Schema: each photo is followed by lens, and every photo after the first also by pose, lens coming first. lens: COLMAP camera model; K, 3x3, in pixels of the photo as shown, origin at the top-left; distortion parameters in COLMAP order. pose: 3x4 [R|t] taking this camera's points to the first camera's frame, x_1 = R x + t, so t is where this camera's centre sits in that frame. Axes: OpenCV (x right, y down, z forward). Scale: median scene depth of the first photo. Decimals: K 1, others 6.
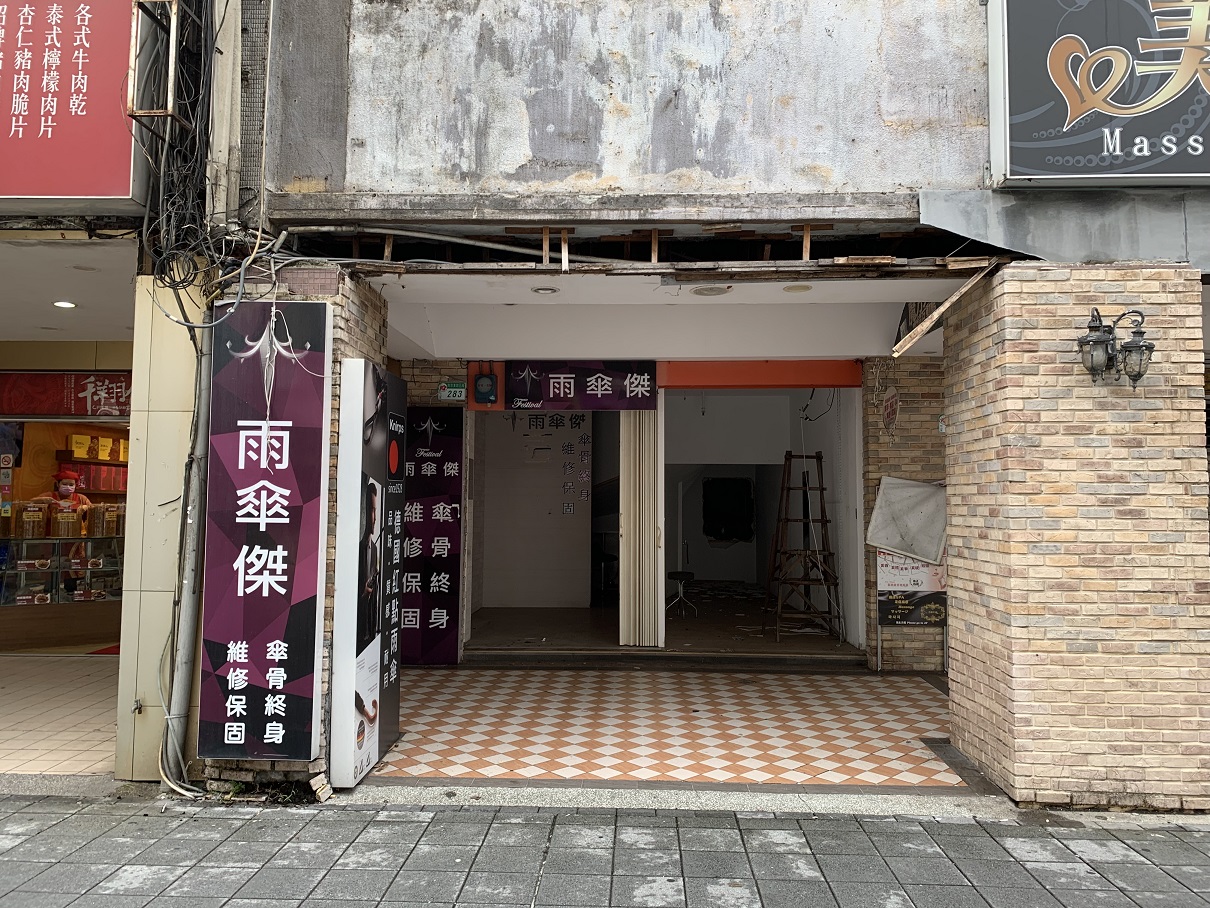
lens RADIAL K [[951.0, 0, 591.4], [0, 951.0, 438.8], [0, 0, 1]] dist [0.035023, -0.036159]
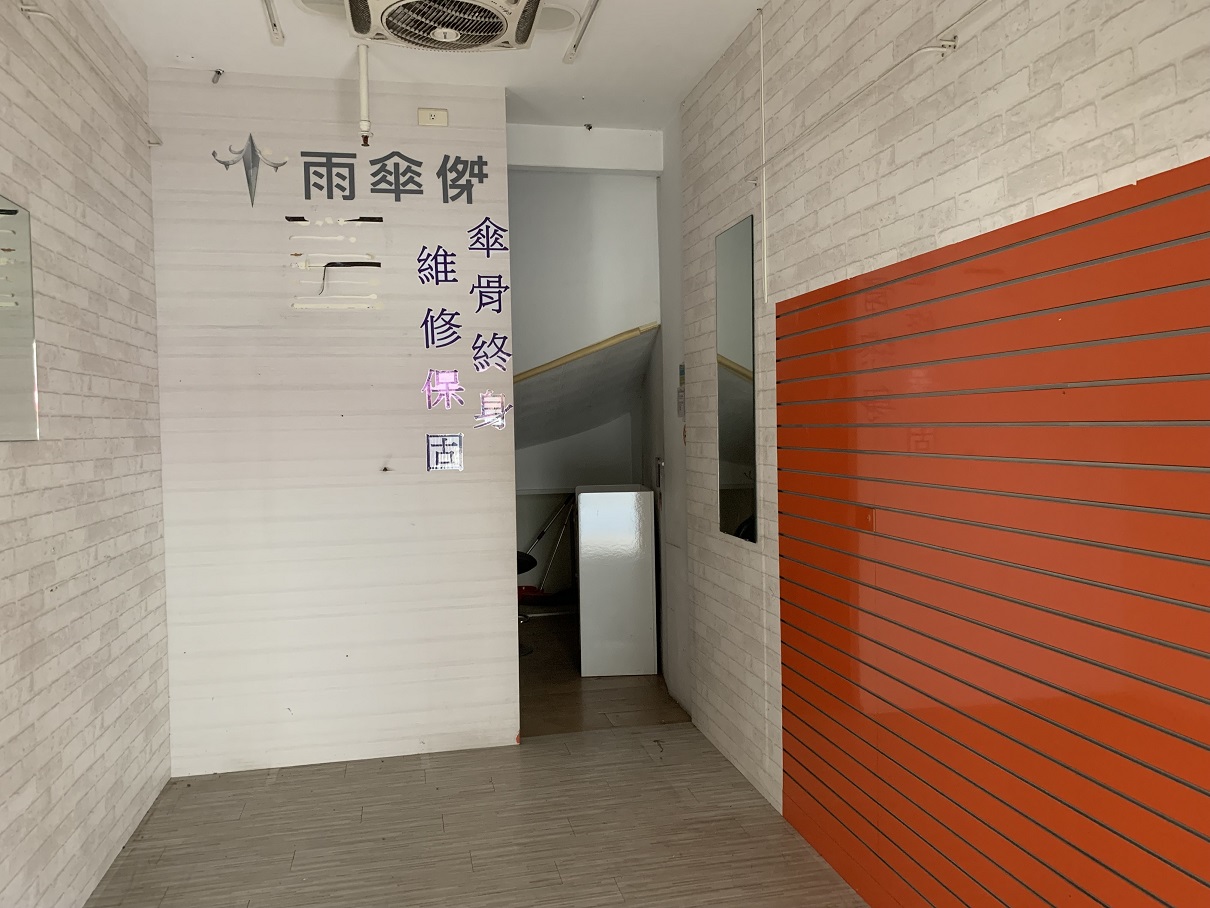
lens RADIAL K [[951.0, 0, 593.5], [0, 951.0, 452.2], [0, 0, 1]] dist [0.035023, -0.036159]
pose [[0.970495, -0.033398, 0.238796, -0.119500], [0.009588, 0.994923, 0.100184, 0.095393], [-0.240930, -0.094939, 0.965888, 1.541388]]
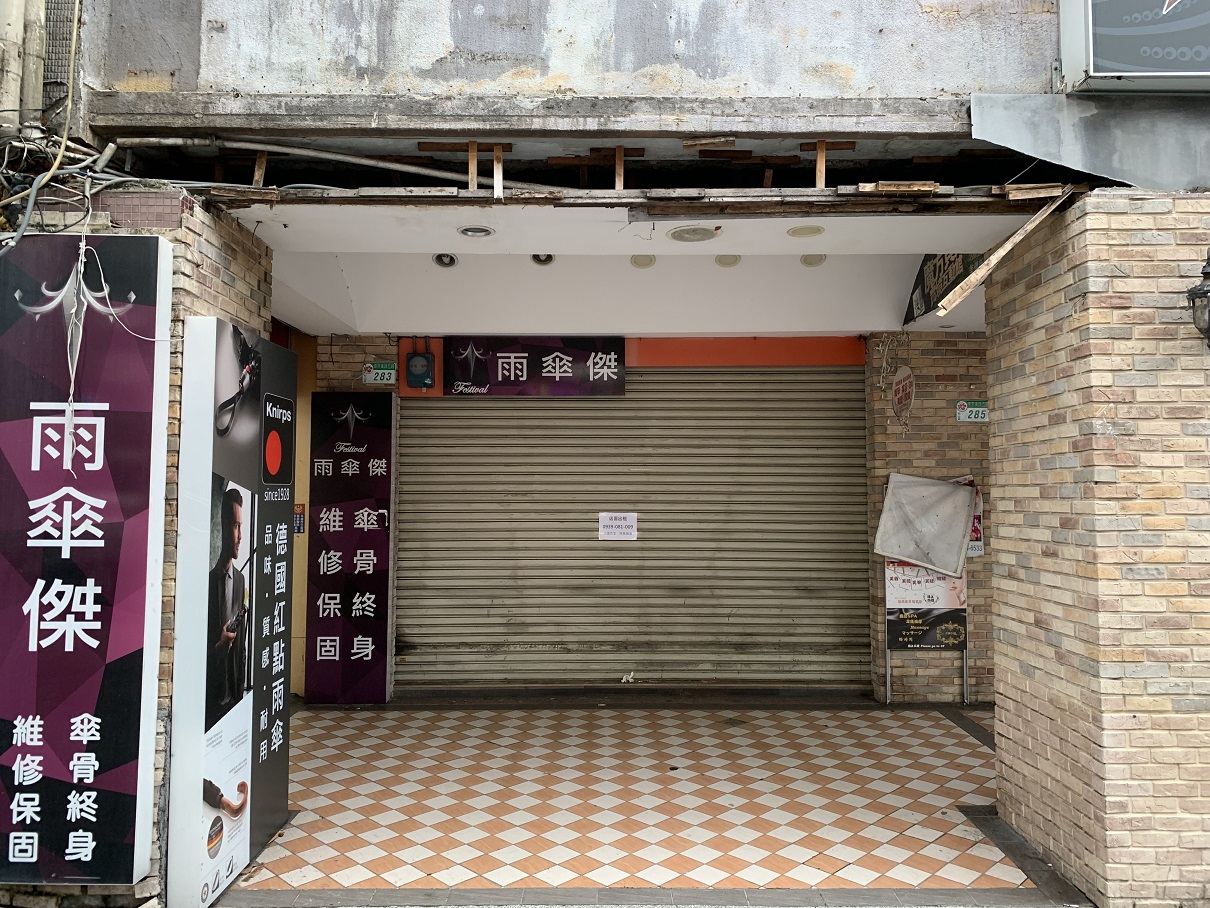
lens RADIAL K [[951.0, 0, 610.4], [0, 951.0, 434.7], [0, 0, 1]] dist [0.035023, -0.036159]
pose [[0.998787, -0.003218, 0.049127, 0.022282], [0.003168, 0.999994, 0.001106, 0.005119], [-0.049130, -0.000949, 0.998792, 0.256381]]
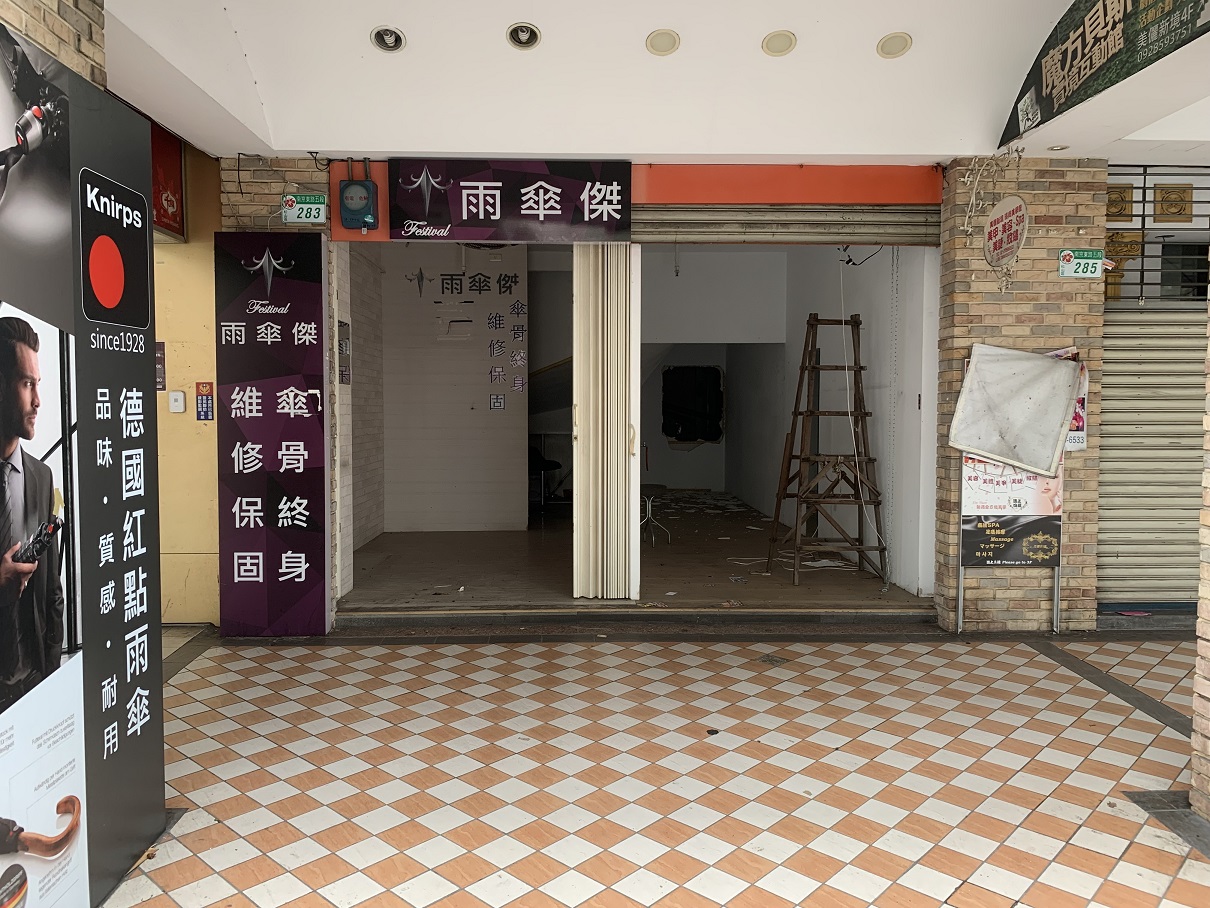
lens RADIAL K [[951.0, 0, 594.3], [0, 951.0, 451.6], [0, 0, 1]] dist [0.035023, -0.036159]
pose [[0.997268, -0.008281, 0.073409, -0.006838], [-0.000425, 0.993037, 0.117800, 0.055248], [-0.073874, -0.117510, 0.990320, 0.557805]]
